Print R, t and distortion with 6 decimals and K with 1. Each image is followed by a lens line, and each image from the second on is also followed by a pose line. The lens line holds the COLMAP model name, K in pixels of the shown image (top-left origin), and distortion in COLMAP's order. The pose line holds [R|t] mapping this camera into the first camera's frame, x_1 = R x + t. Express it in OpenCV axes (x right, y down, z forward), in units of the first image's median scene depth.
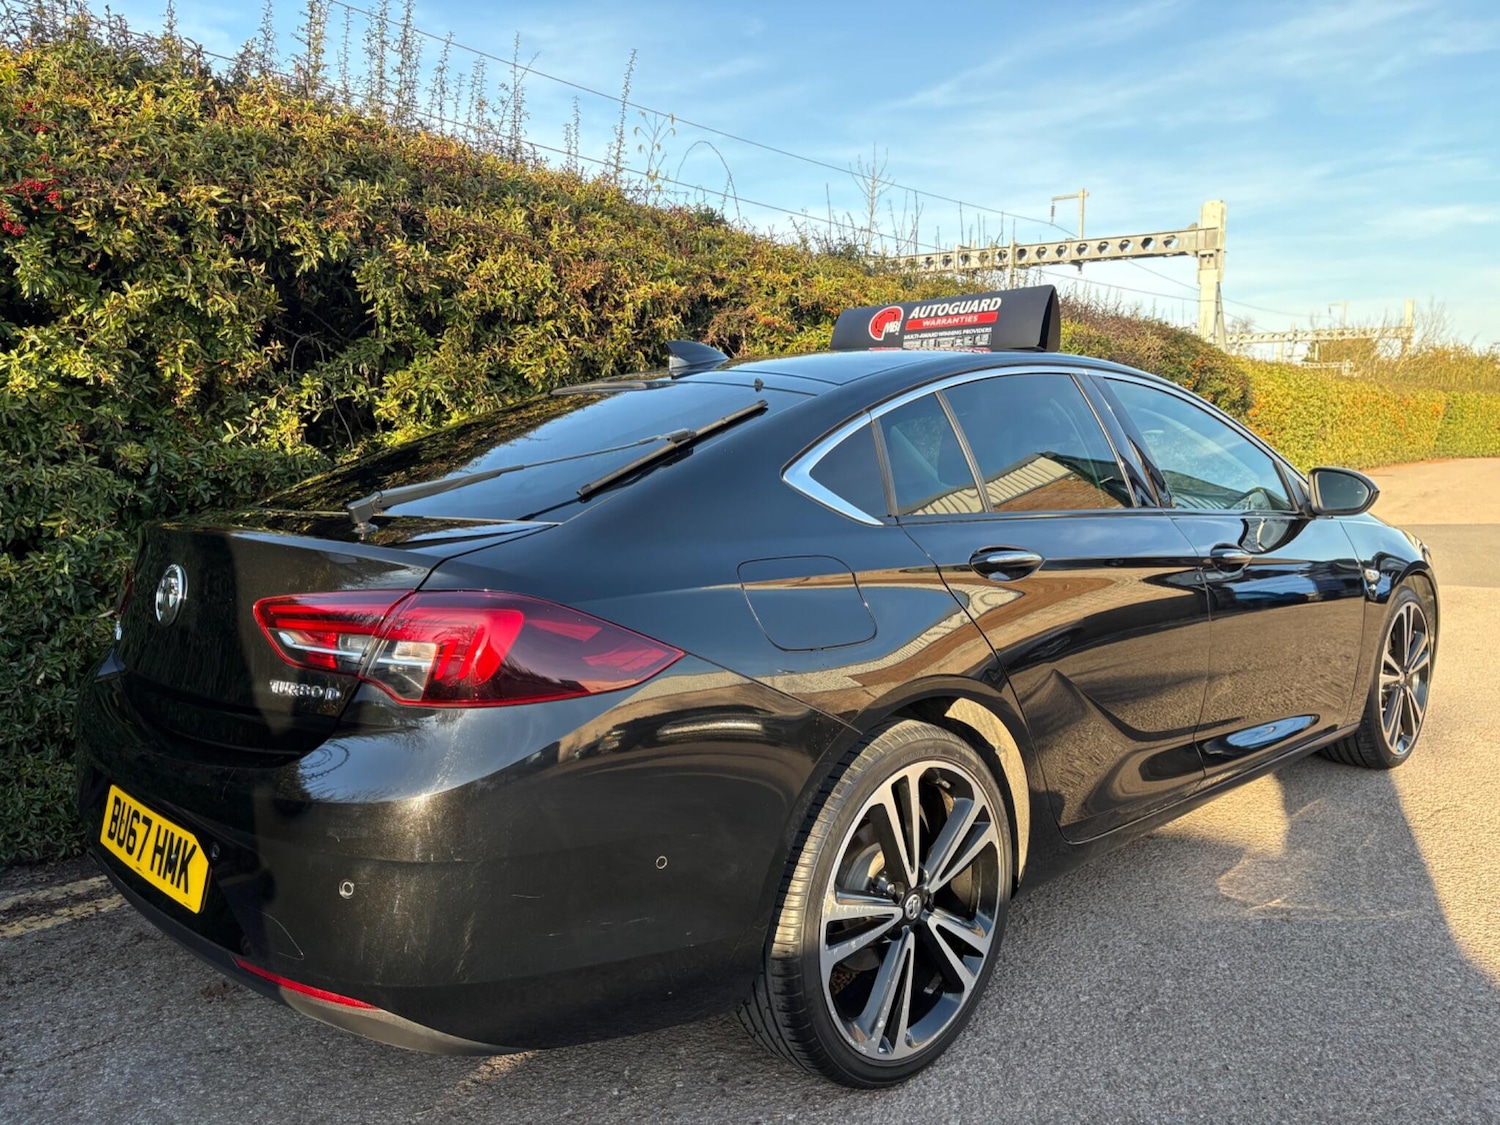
lens RADIAL K [[1133.6, 0, 749.4], [0, 1133.6, 559.9], [0, 0, 1]] dist [0.054872, -0.054487]
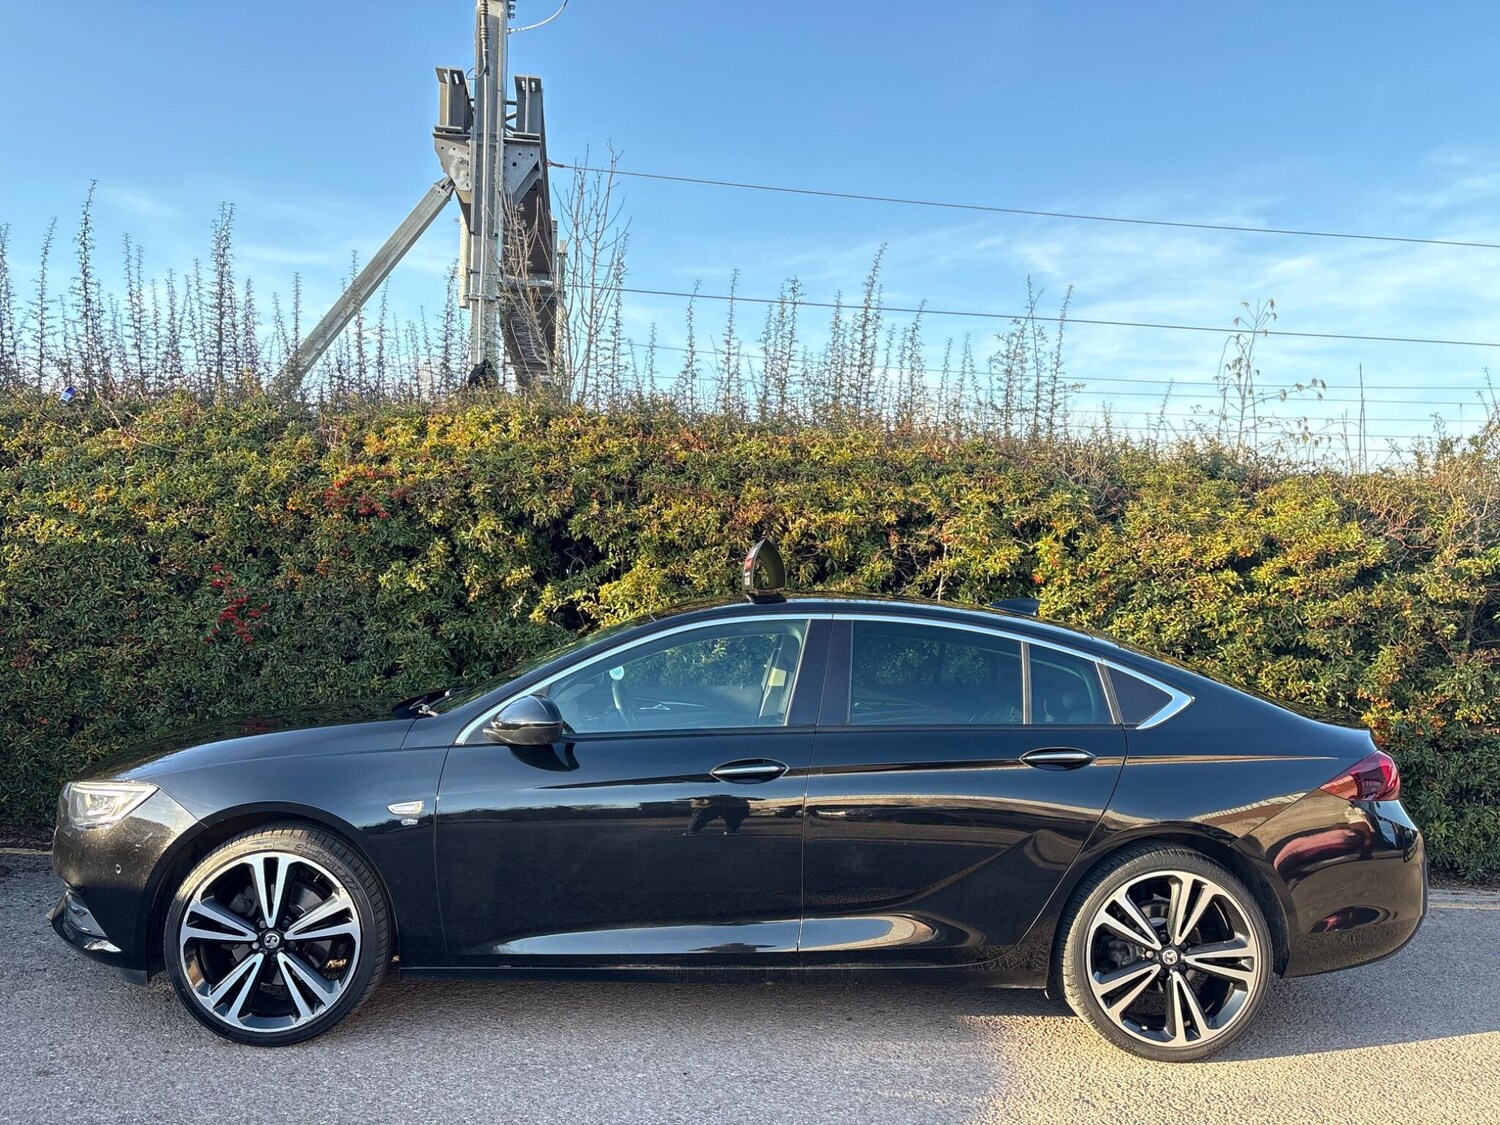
lens RADIAL K [[1133.6, 0, 749.9], [0, 1133.6, 548.9], [0, 0, 1]] dist [0.054872, -0.054487]
pose [[0.689779, 0.015219, -0.723860, 1.046759], [-0.116962, 0.988990, -0.090662, -0.101021], [0.714511, 0.147200, 0.683964, 0.077216]]
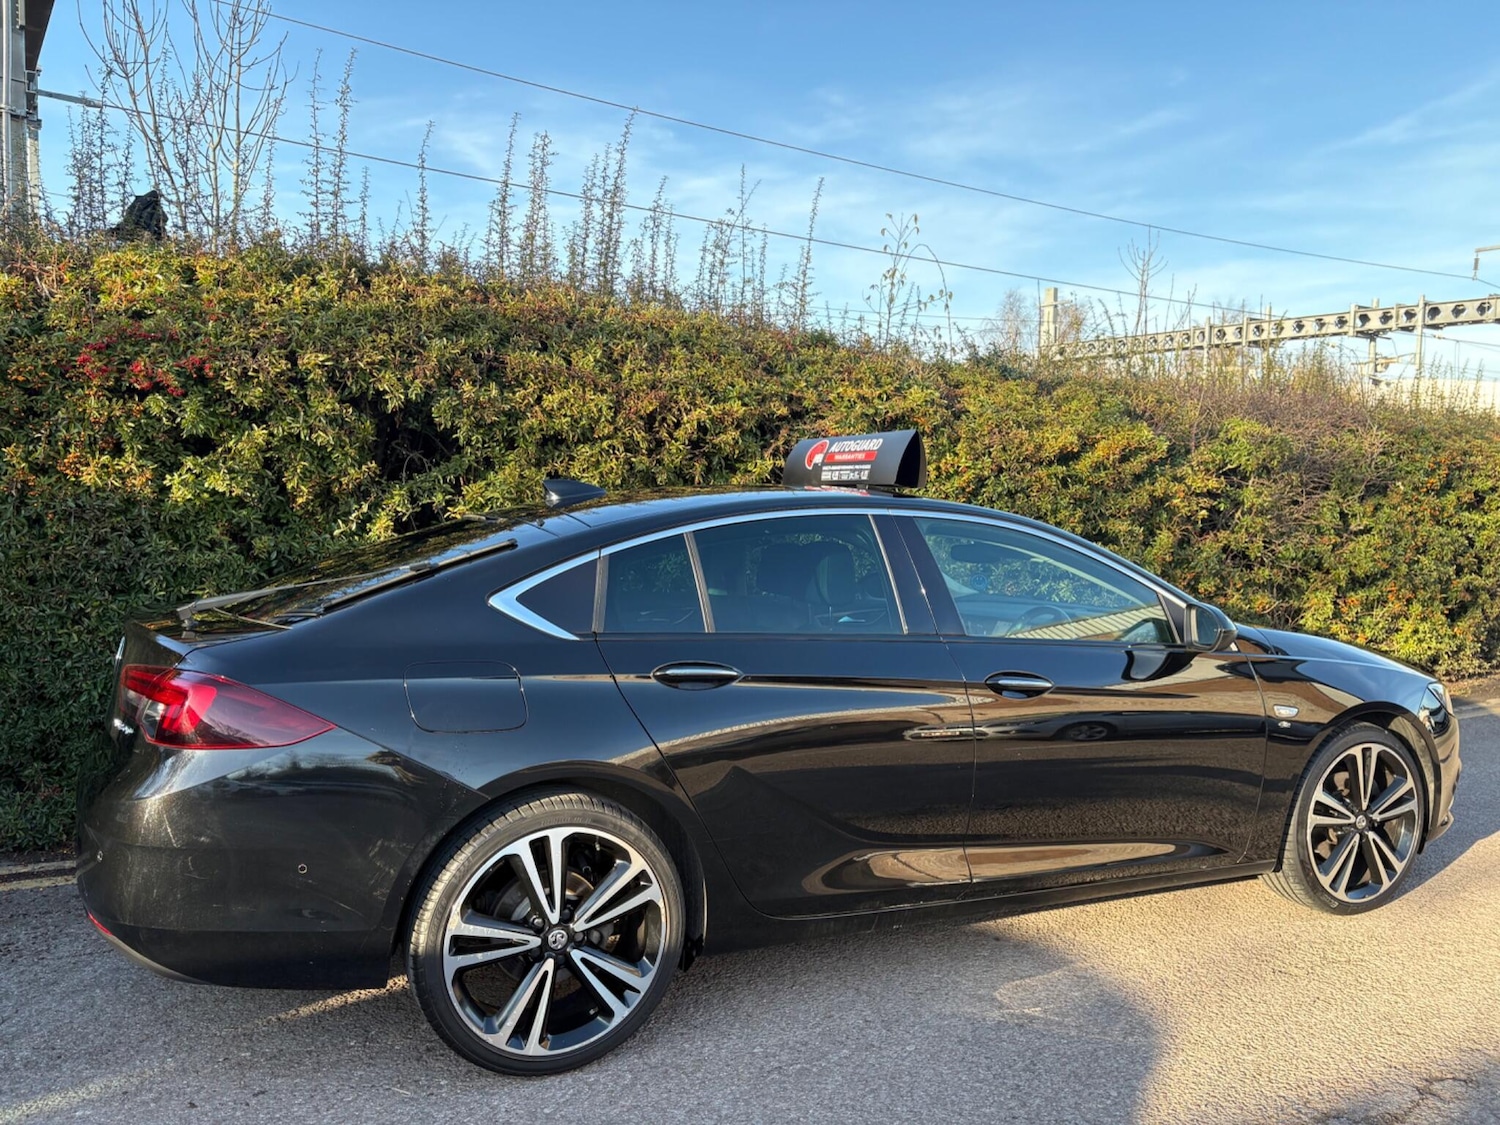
lens RADIAL K [[1133.6, 0, 744.1], [0, 1133.6, 558.5], [0, 0, 1]] dist [0.054872, -0.054487]
pose [[0.942287, 0.045793, -0.331660, 0.443231], [-0.063685, 0.997031, -0.043276, -0.049093], [0.328694, 0.061900, 0.942406, -0.103528]]
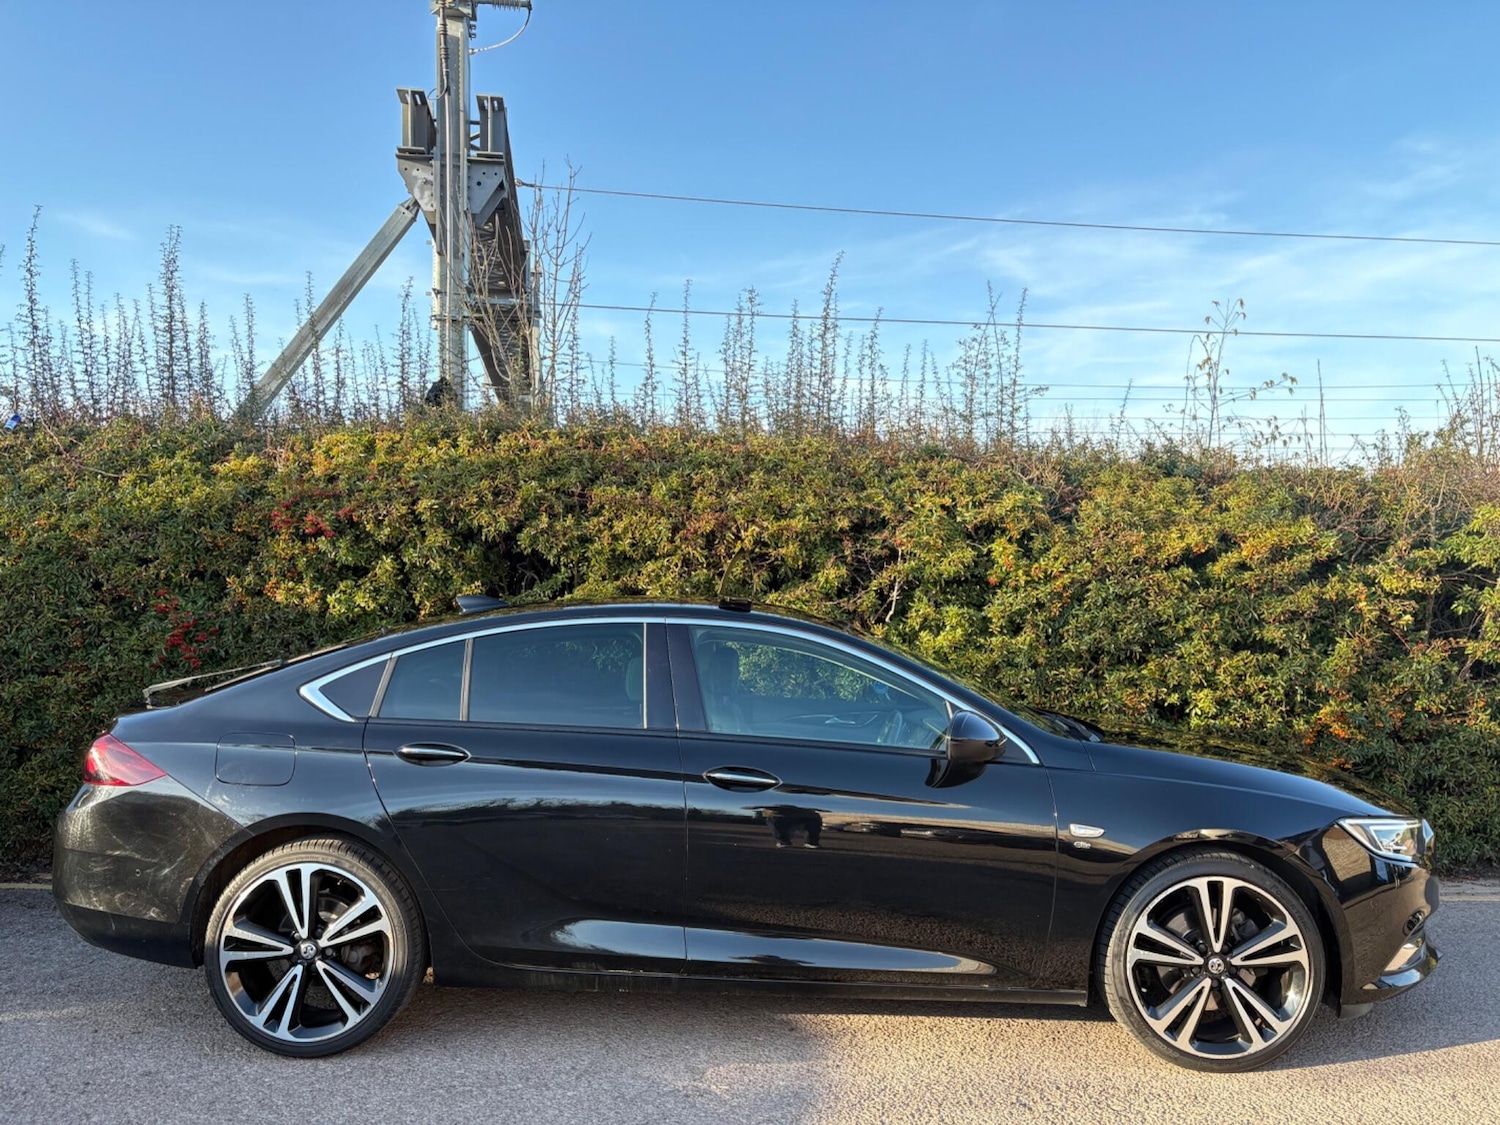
lens RADIAL K [[1133.6, 0, 751.7], [0, 1133.6, 552.9], [0, 0, 1]] dist [0.054872, -0.054487]
pose [[0.695648, -0.011249, -0.718295, 1.078733], [-0.089107, 0.990805, -0.101814, -0.098322], [0.712835, 0.134832, 0.688249, 0.129709]]
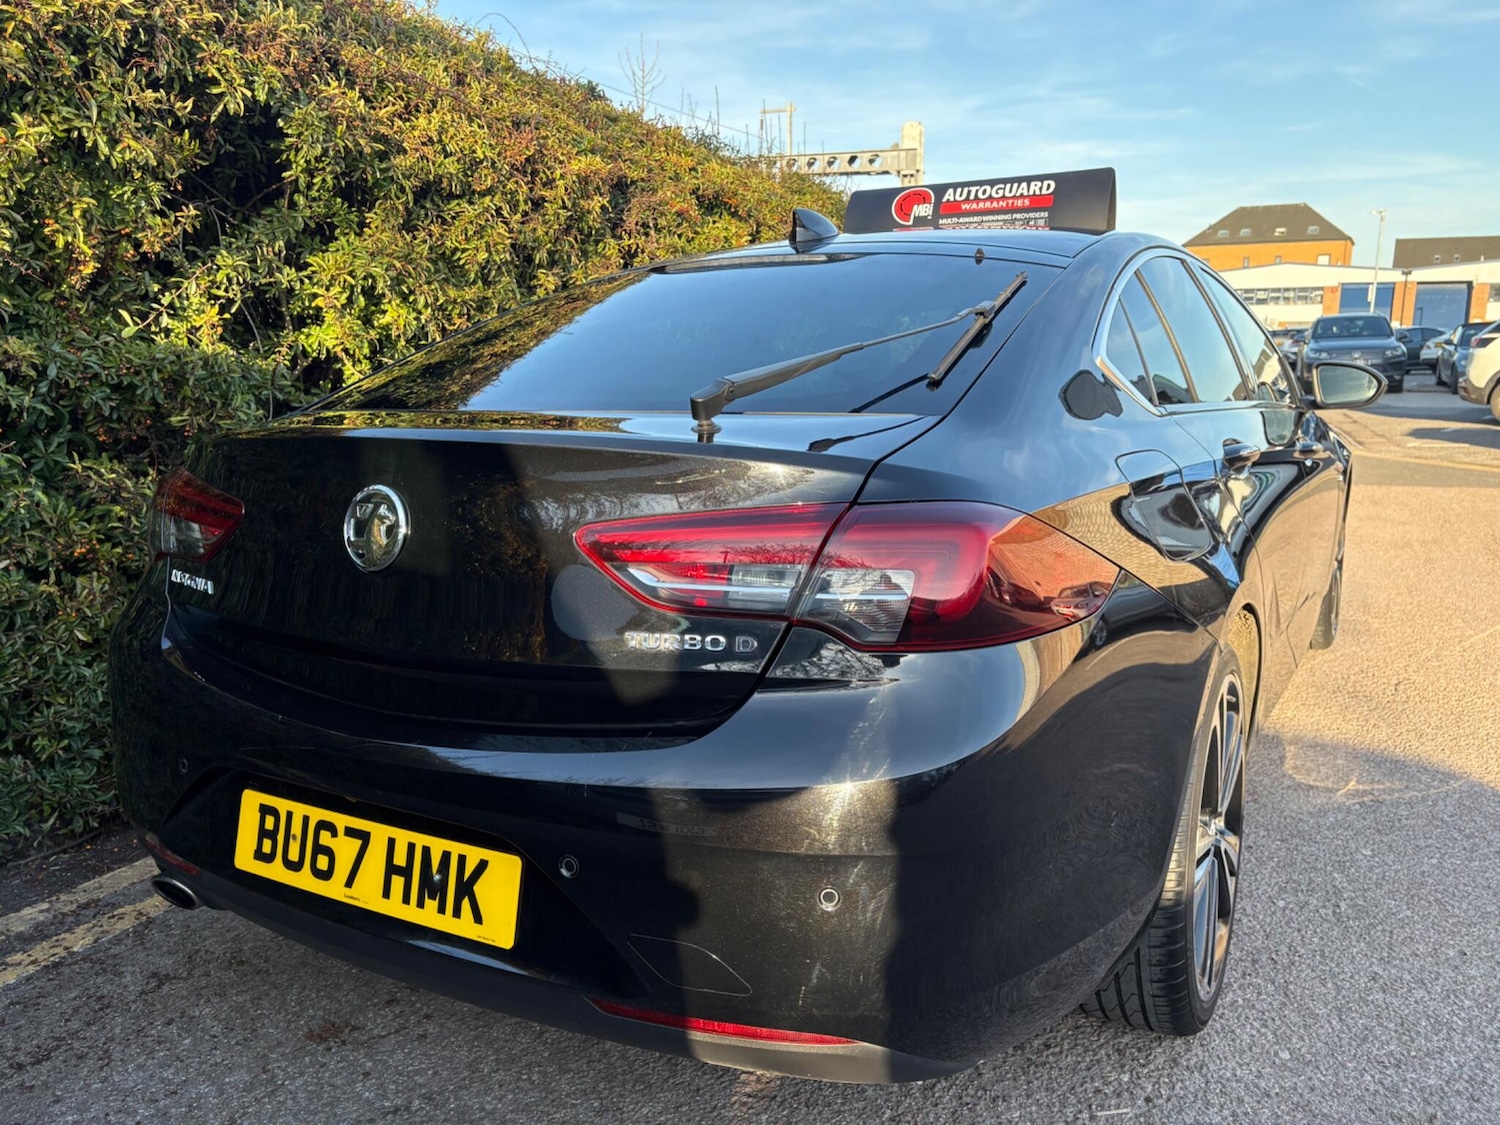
lens RADIAL K [[1133.6, 0, 755.8], [0, 1133.6, 556.2], [0, 0, 1]] dist [0.054872, -0.054487]
pose [[0.964072, -0.050054, 0.260882, -0.259757], [0.031976, 0.996813, 0.073089, 0.001952], [-0.263708, -0.062121, 0.962600, 0.131845]]
